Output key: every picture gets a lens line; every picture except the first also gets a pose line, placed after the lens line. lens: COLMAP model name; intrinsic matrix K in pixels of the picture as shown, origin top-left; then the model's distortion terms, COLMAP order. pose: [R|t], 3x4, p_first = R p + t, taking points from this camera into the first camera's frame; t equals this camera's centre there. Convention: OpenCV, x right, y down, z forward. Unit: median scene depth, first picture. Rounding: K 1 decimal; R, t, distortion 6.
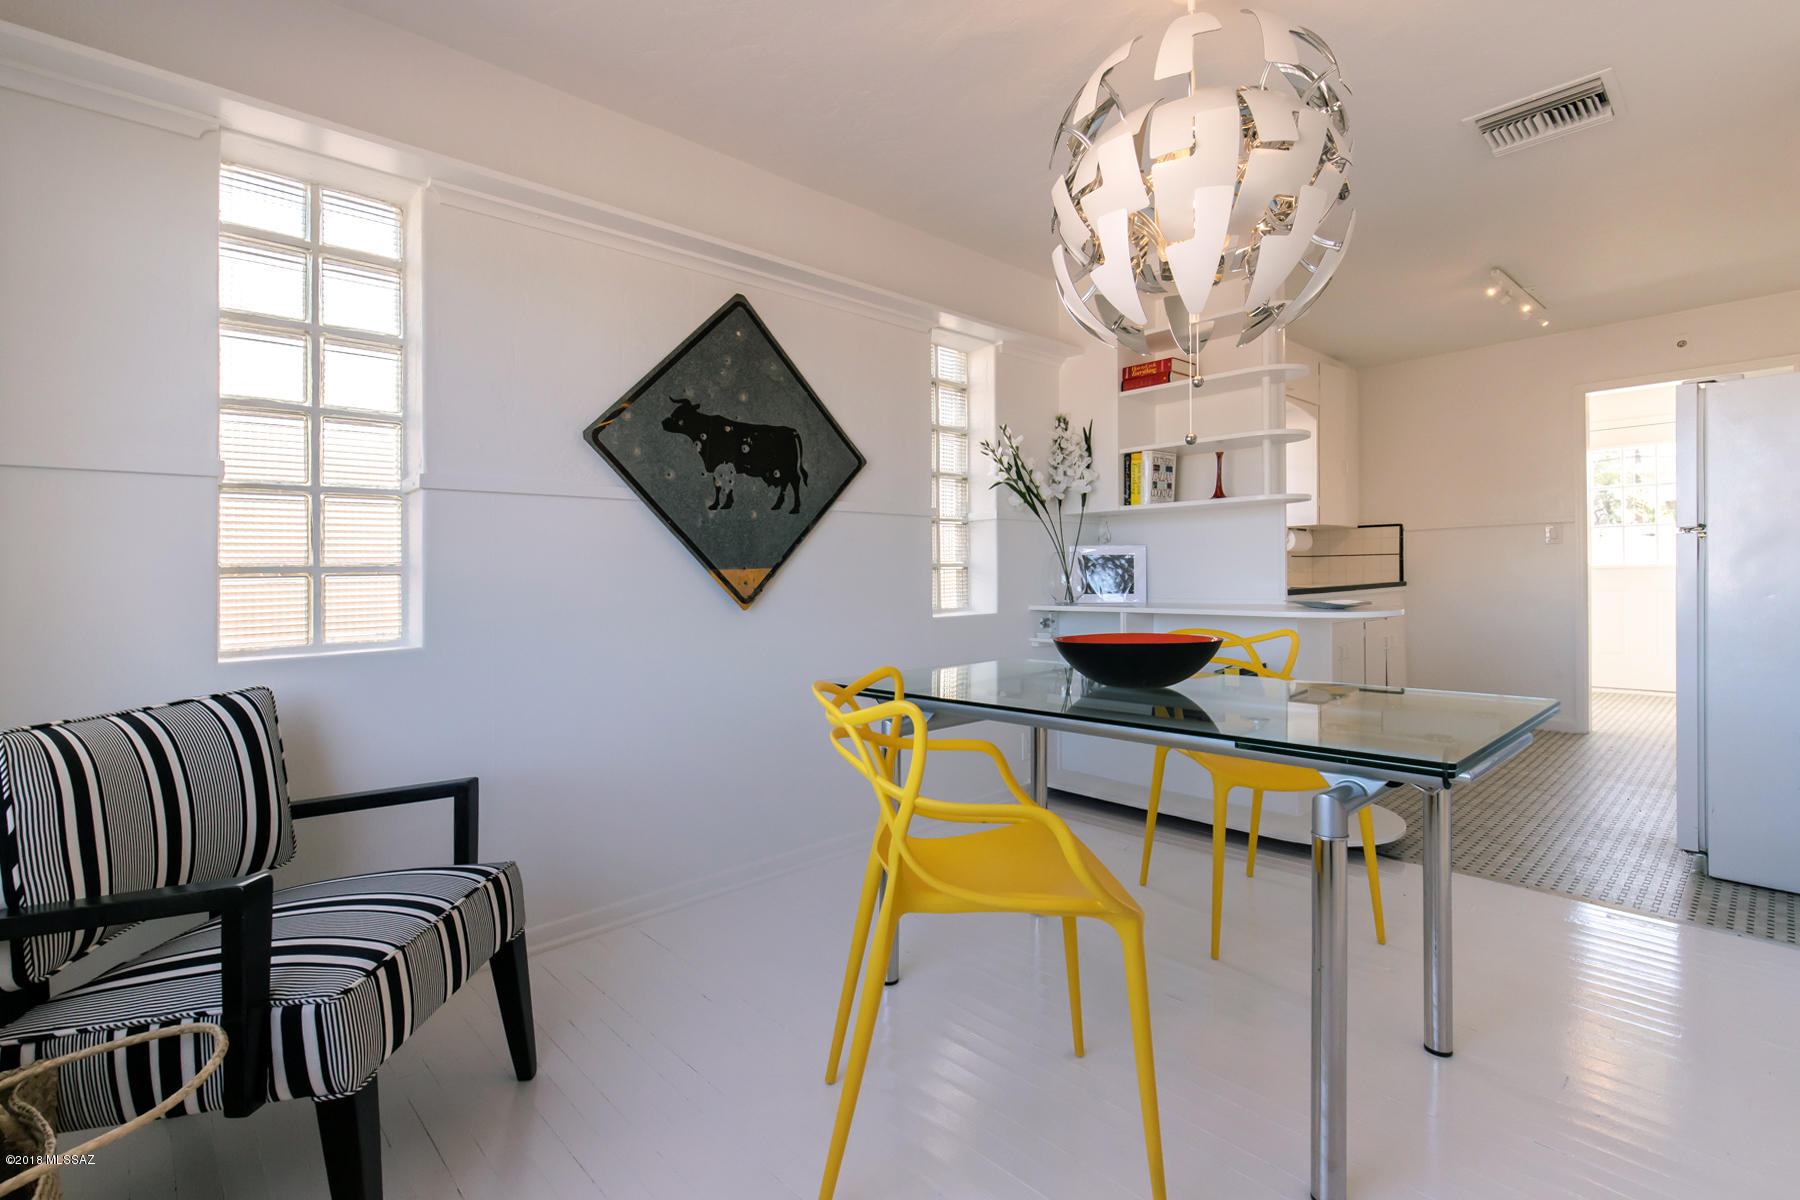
lens RADIAL K [[804.0, 0, 867.0], [0, 804.0, 583.6], [0, 0, 1]] dist [-0.014851, -0.000179]
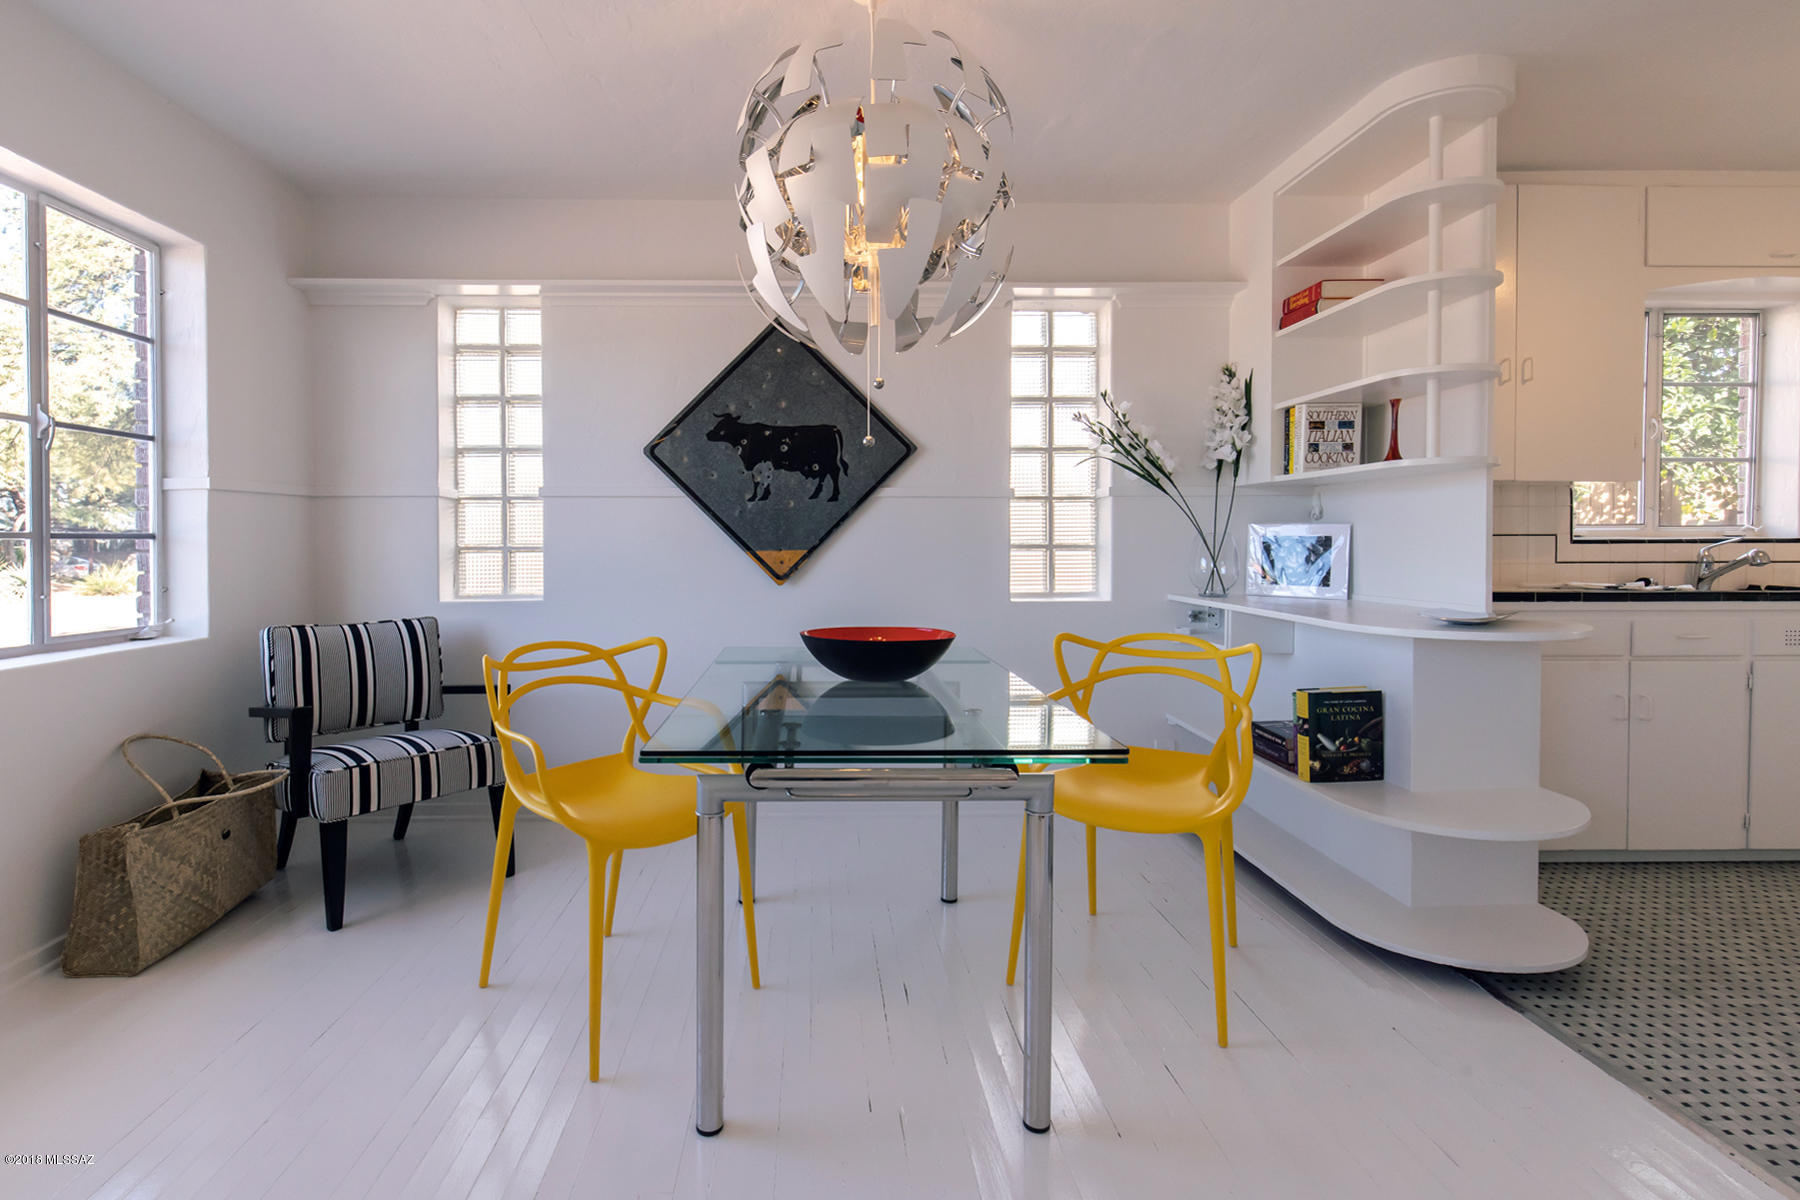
lens RADIAL K [[880.7, 0, 844.9], [0, 880.7, 556.8], [0, 0, 1]] dist [0.001566, -0.000606]
pose [[0.755844, 0.024950, -0.654276, 0.764573], [-0.016343, 0.999681, 0.019242, -0.035162], [0.654548, -0.003851, 0.756011, 0.084115]]
